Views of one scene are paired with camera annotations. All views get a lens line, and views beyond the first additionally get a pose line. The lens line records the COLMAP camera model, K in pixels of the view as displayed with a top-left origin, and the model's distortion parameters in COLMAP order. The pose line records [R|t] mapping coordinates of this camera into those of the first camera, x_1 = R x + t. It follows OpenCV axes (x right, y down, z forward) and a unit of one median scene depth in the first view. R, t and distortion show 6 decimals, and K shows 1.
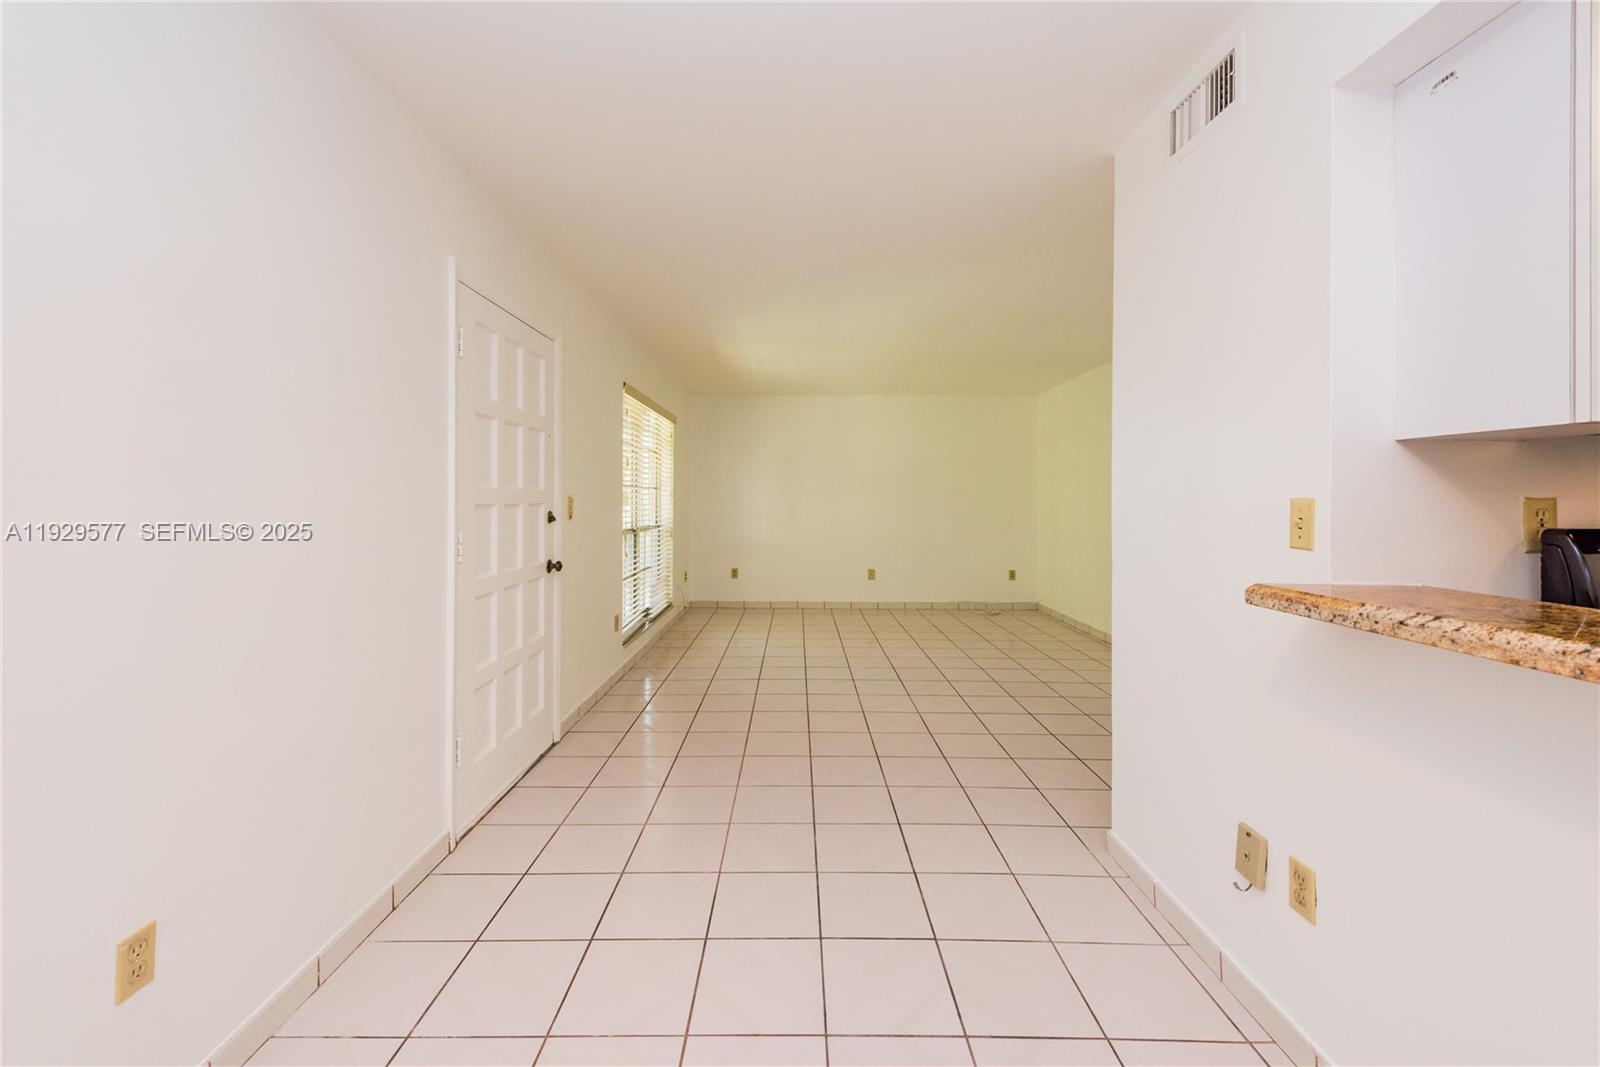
lens RADIAL K [[644.9, 0, 796.5], [0, 644.9, 495.7], [0, 0, 1]] dist [0.010503, -0.000078]
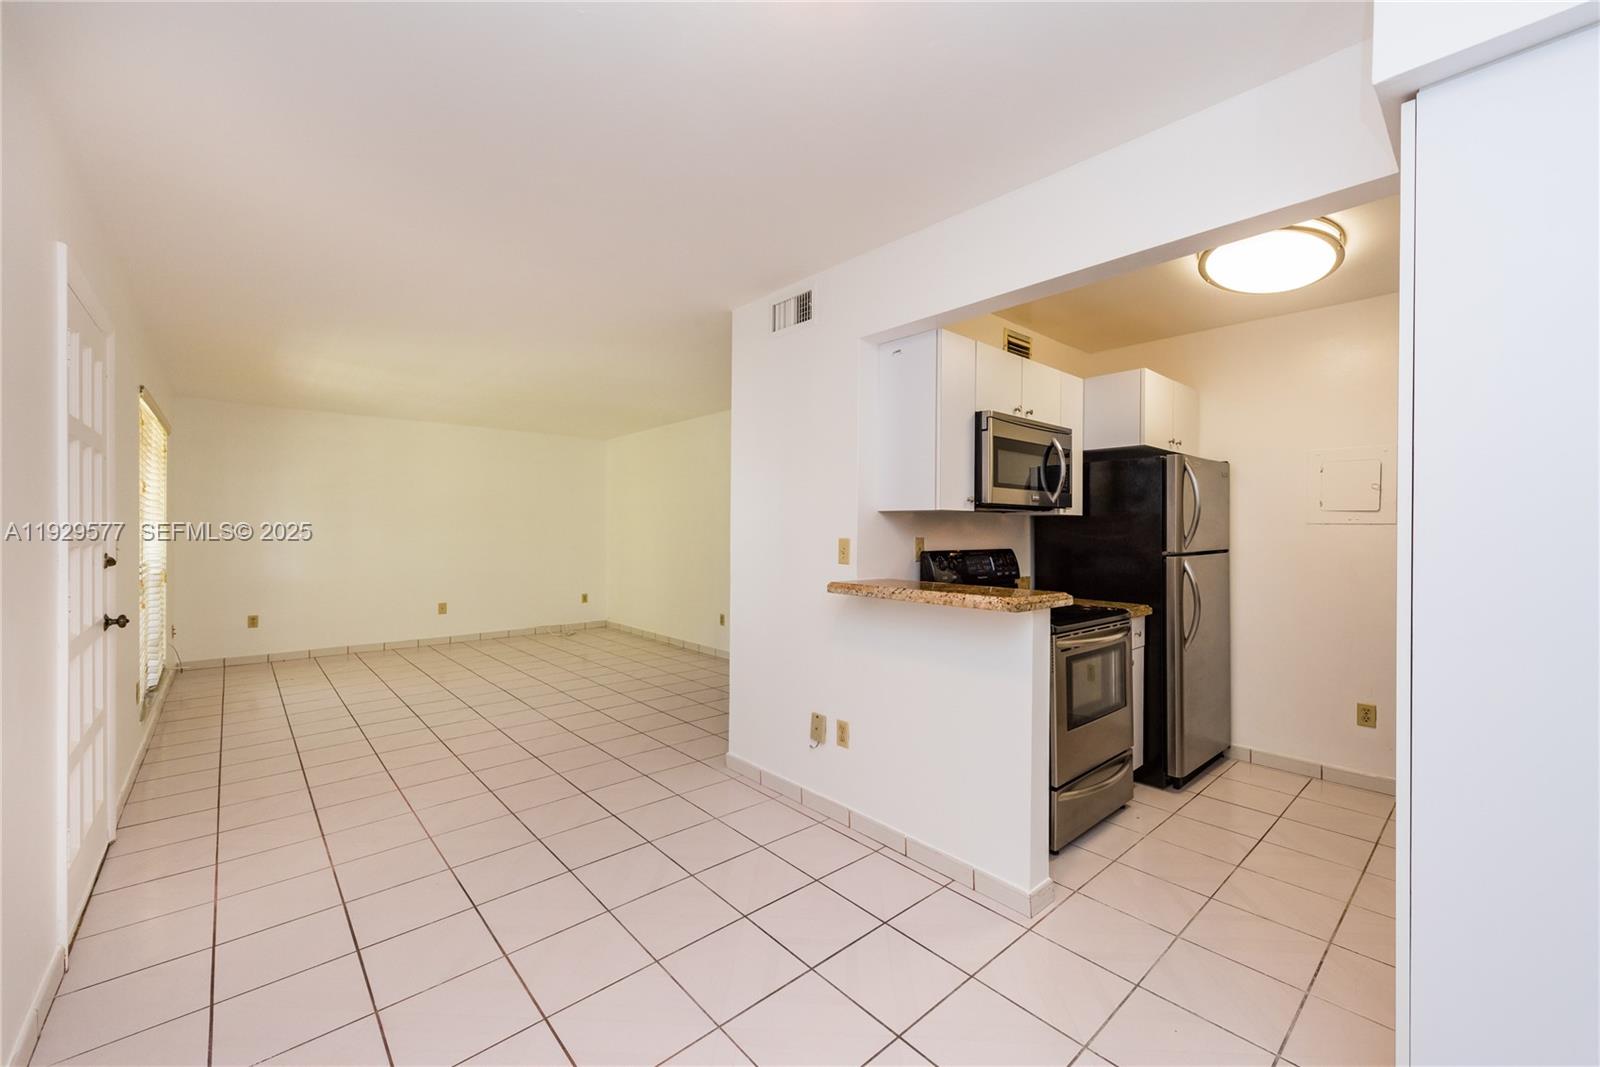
lens RADIAL K [[631.7, 0, 800.0], [0, 631.7, 533.5], [0, 0, 1]] dist [0.000911, -0.000096]
pose [[0.739715, -0.004517, 0.672905, -0.462673], [-0.005960, 0.999894, 0.013264, -0.026348], [-0.672894, -0.013822, 0.739610, -0.251228]]
